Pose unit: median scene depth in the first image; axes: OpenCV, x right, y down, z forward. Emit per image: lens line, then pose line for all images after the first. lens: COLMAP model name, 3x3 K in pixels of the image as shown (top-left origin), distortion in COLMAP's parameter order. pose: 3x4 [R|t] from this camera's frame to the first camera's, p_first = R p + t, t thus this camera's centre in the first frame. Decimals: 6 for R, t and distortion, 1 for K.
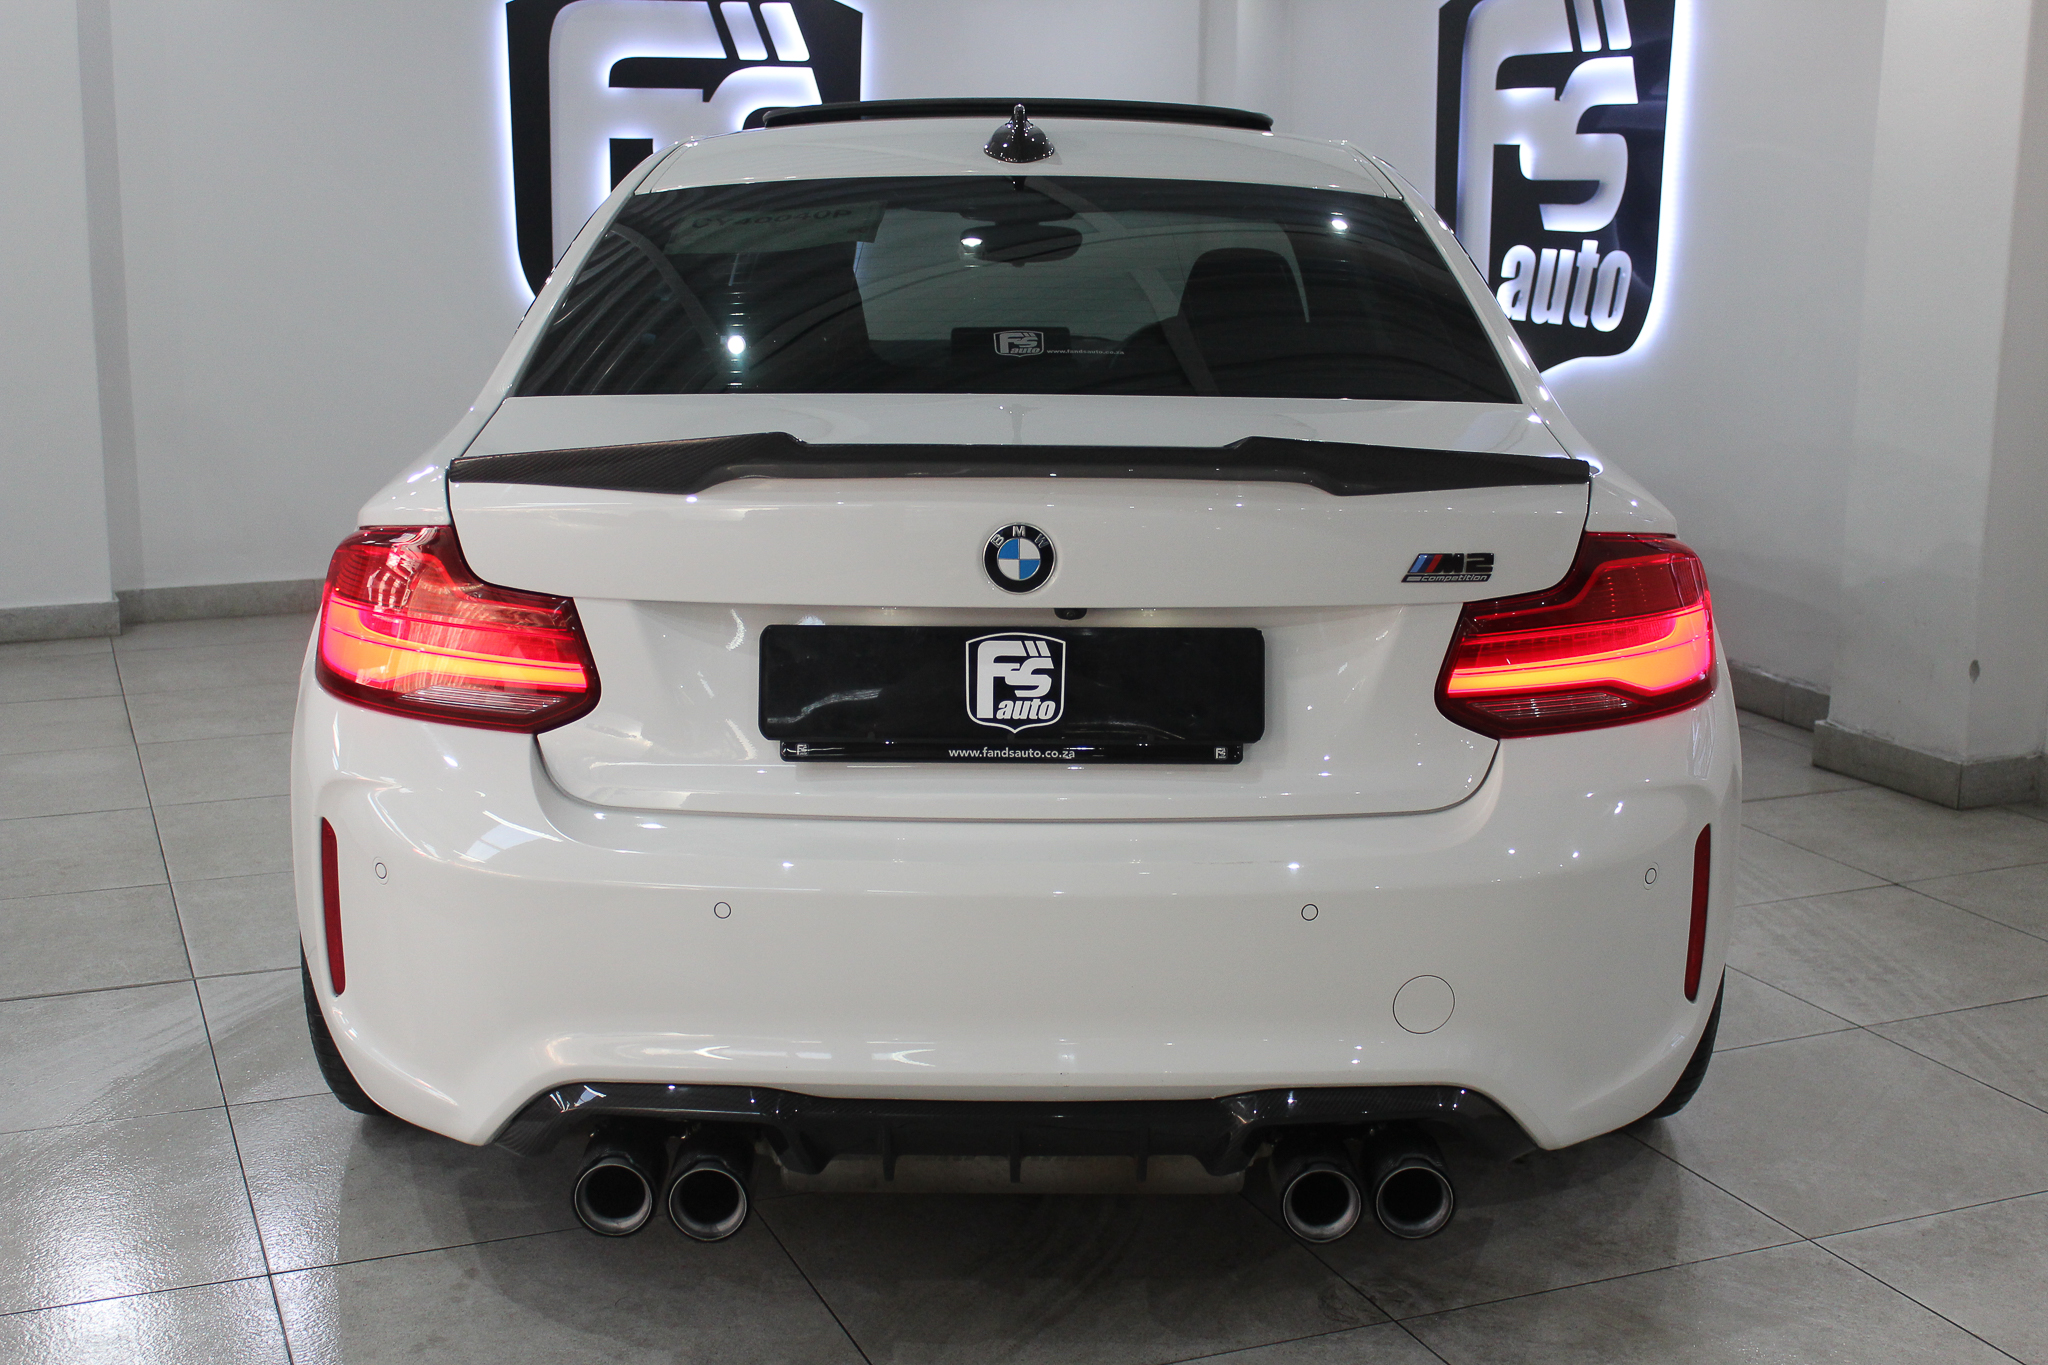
lens RADIAL K [[2369.0, 0, 1024.0], [0, 2369.0, 682.5], [0, 0, 1]] dist [-0.076992, -0.006404]
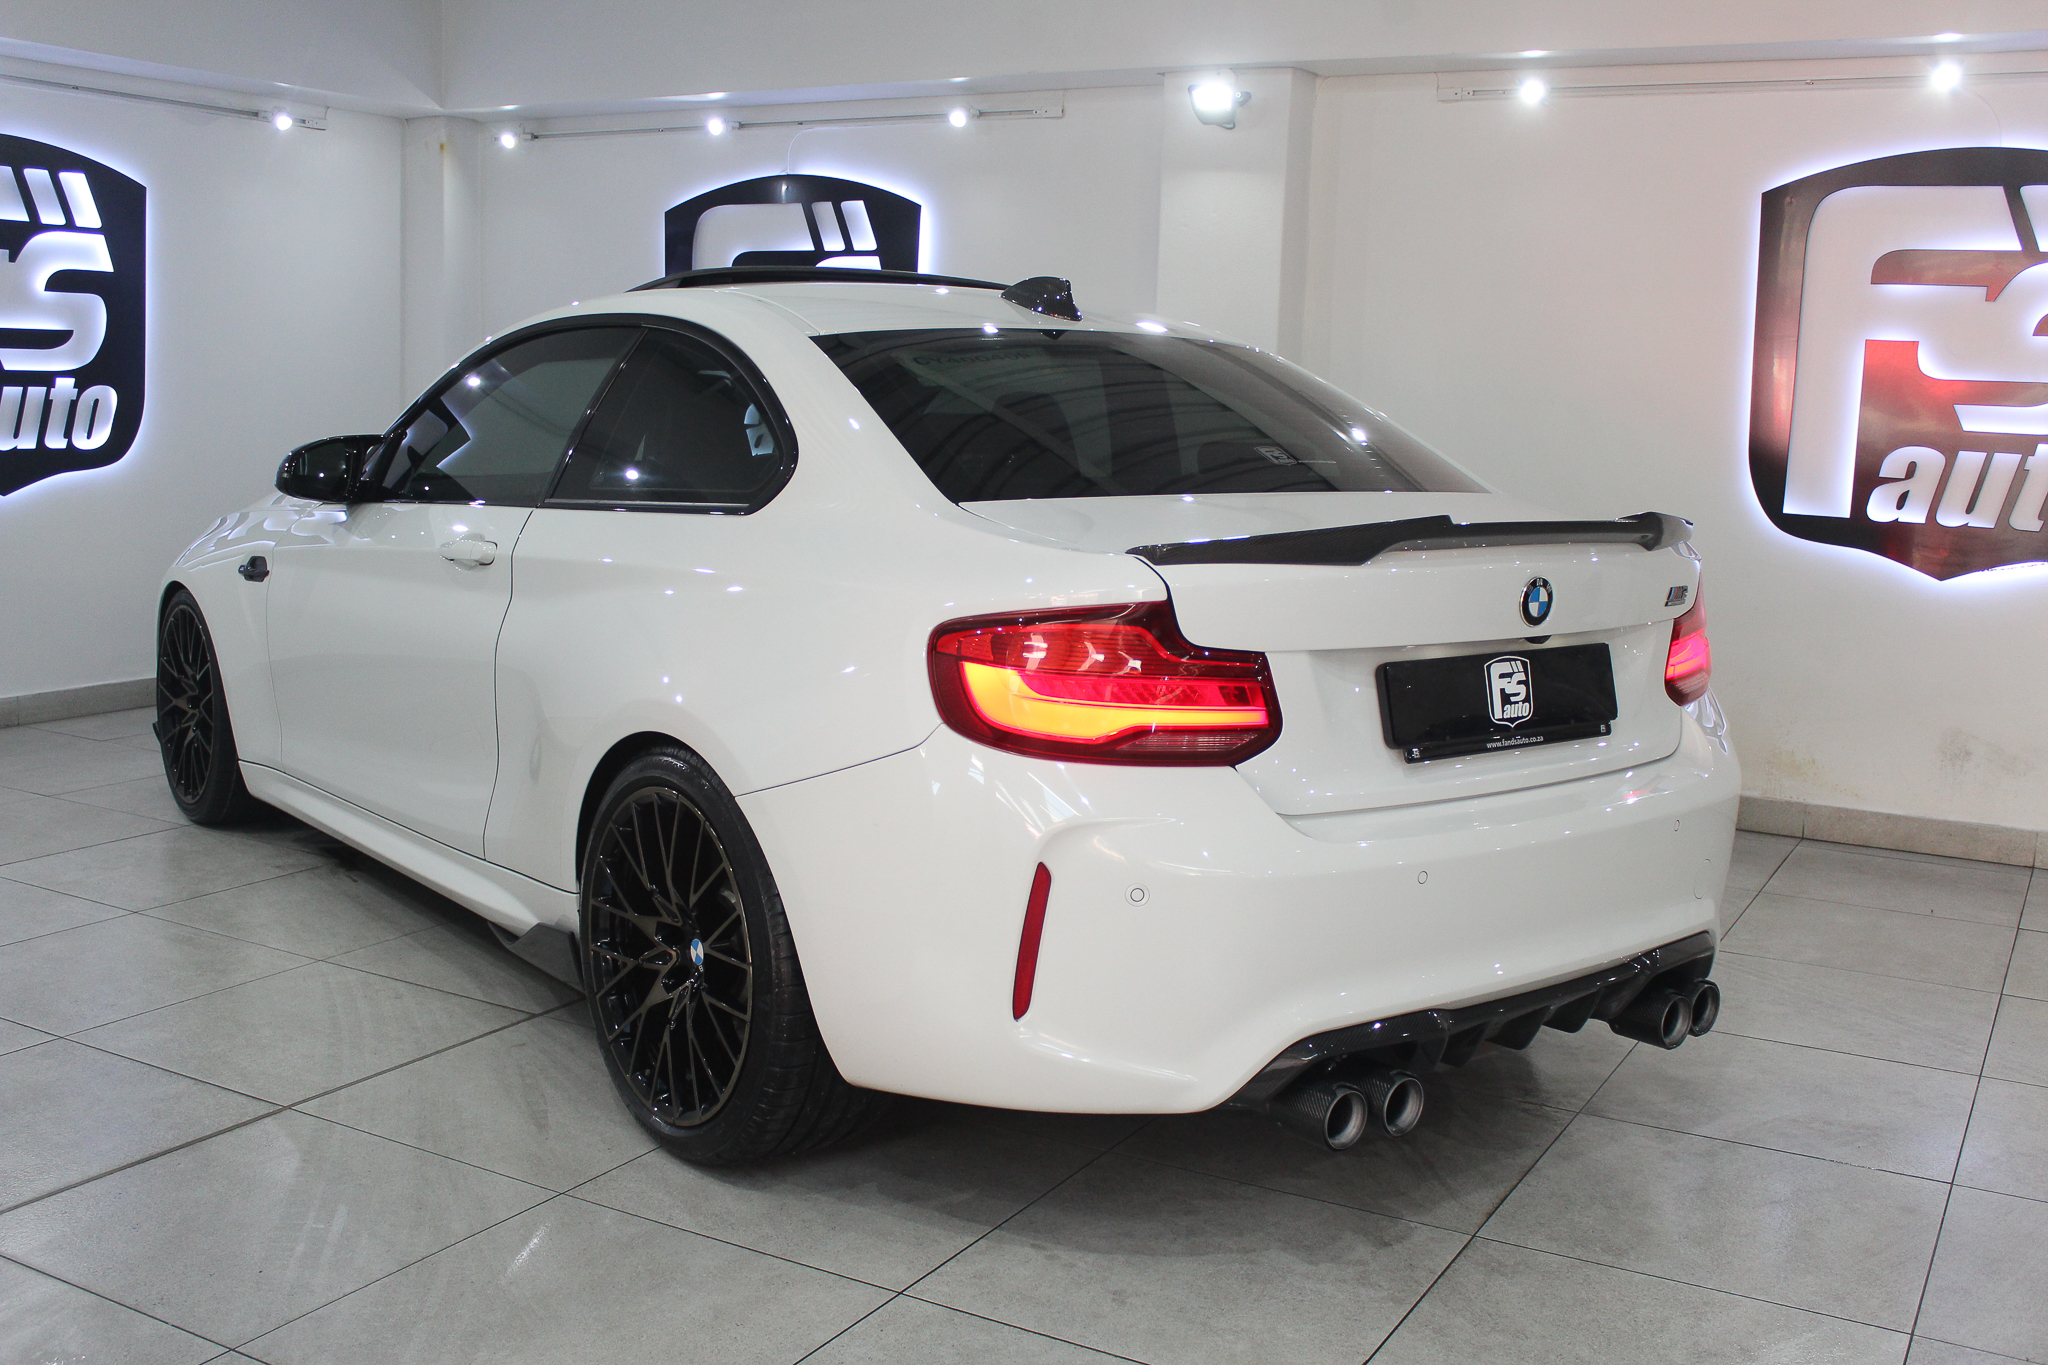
lens RADIAL K [[1907.4, 0, 1024.0], [0, 1907.4, 682.5], [0, 0, 1]] dist [-0.088421, 0.031953]
pose [[0.805361, -0.075549, 0.587950, -0.889905], [0.099778, 0.994971, -0.008825, -0.023937], [-0.584326, 0.065772, 0.808849, 0.255112]]
